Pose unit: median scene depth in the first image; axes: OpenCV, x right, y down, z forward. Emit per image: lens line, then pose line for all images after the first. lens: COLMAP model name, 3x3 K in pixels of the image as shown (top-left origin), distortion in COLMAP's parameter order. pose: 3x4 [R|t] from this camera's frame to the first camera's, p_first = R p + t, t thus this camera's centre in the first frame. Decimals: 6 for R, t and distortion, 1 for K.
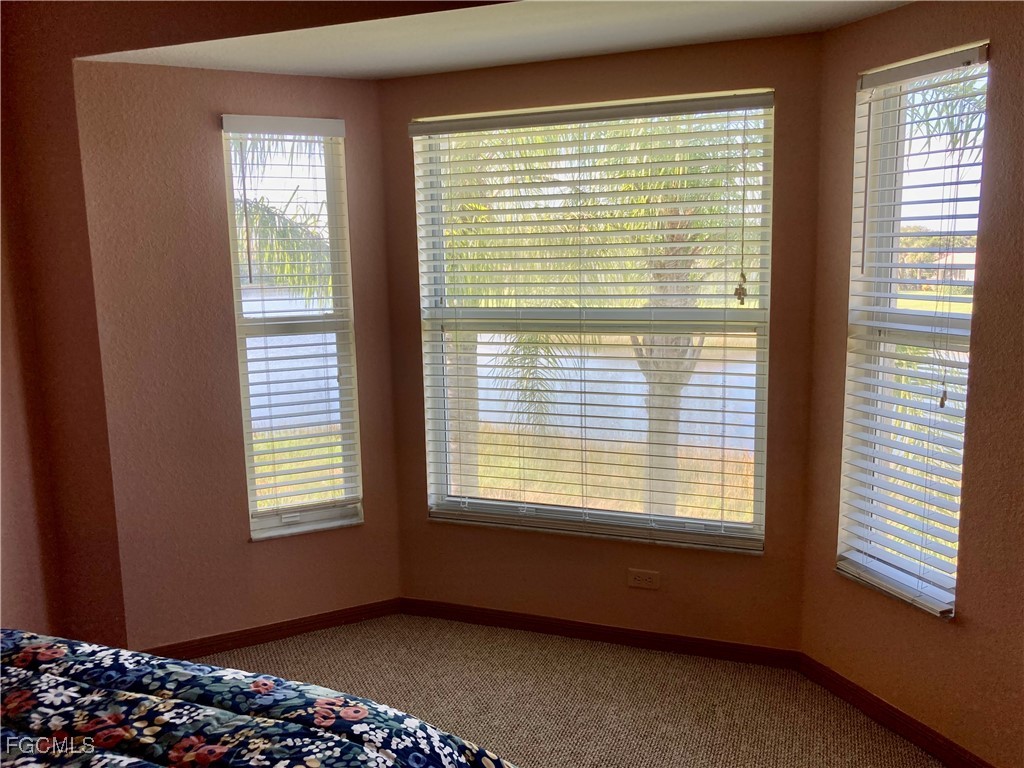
lens RADIAL K [[835.0, 0, 519.6], [0, 835.0, 394.8], [0, 0, 1]] dist [0.049699, -0.083732]
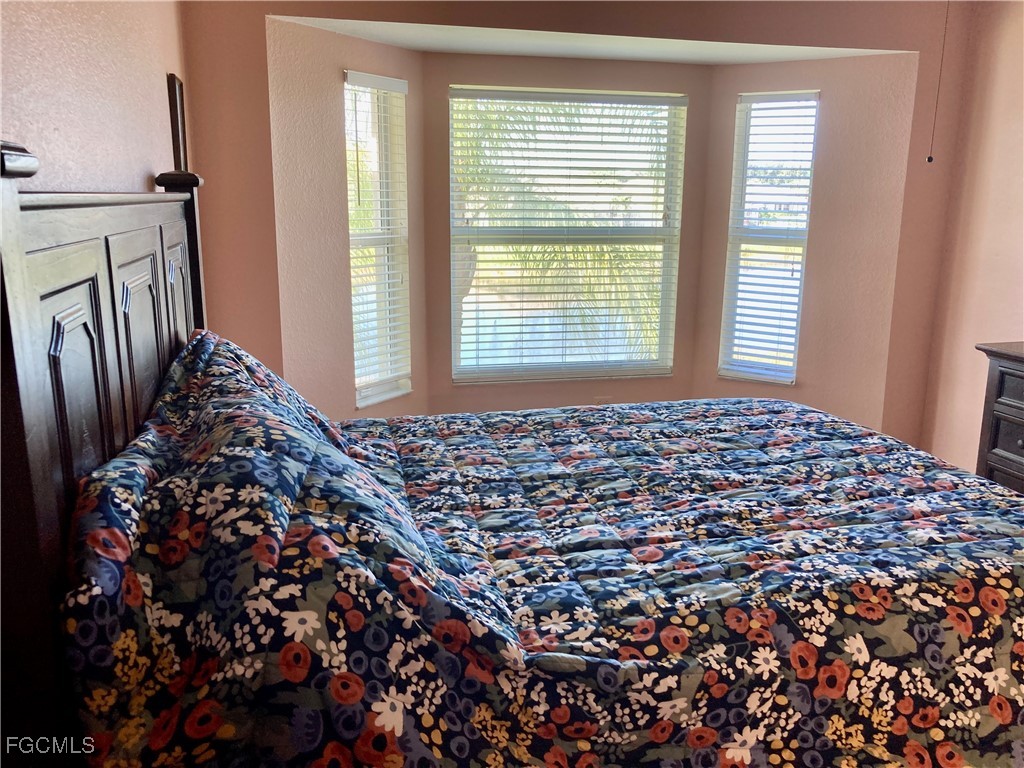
lens RADIAL K [[840.4, 0, 510.9], [0, 840.4, 395.6], [0, 0, 1]] dist [0.050673, -0.110878]
pose [[0.825889, -0.103879, 0.554181, -0.889271], [0.063264, 0.993748, 0.091993, 0.052472], [-0.560273, -0.040916, 0.827297, -0.211387]]
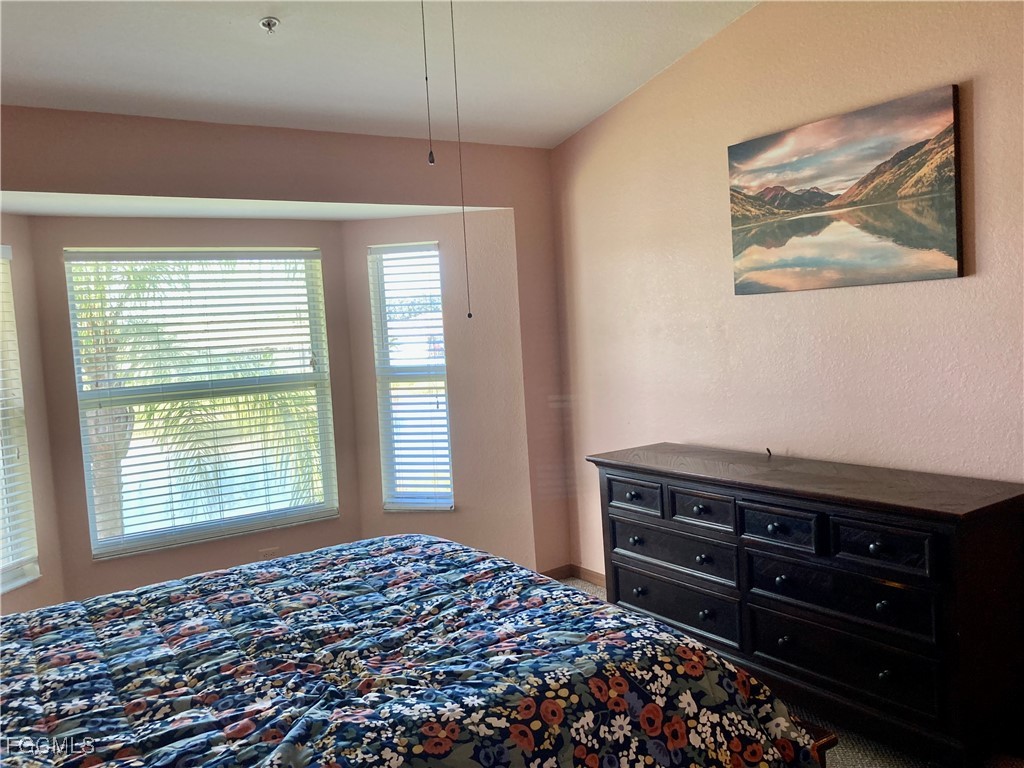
lens RADIAL K [[845.4, 0, 511.5], [0, 845.4, 381.0], [0, 0, 1]] dist [0.012653, -0.002544]
pose [[0.585811, -0.071587, 0.807280, -0.830581], [0.168926, 0.984999, -0.035236, 0.040123], [-0.792647, 0.157012, 0.589116, -0.304976]]
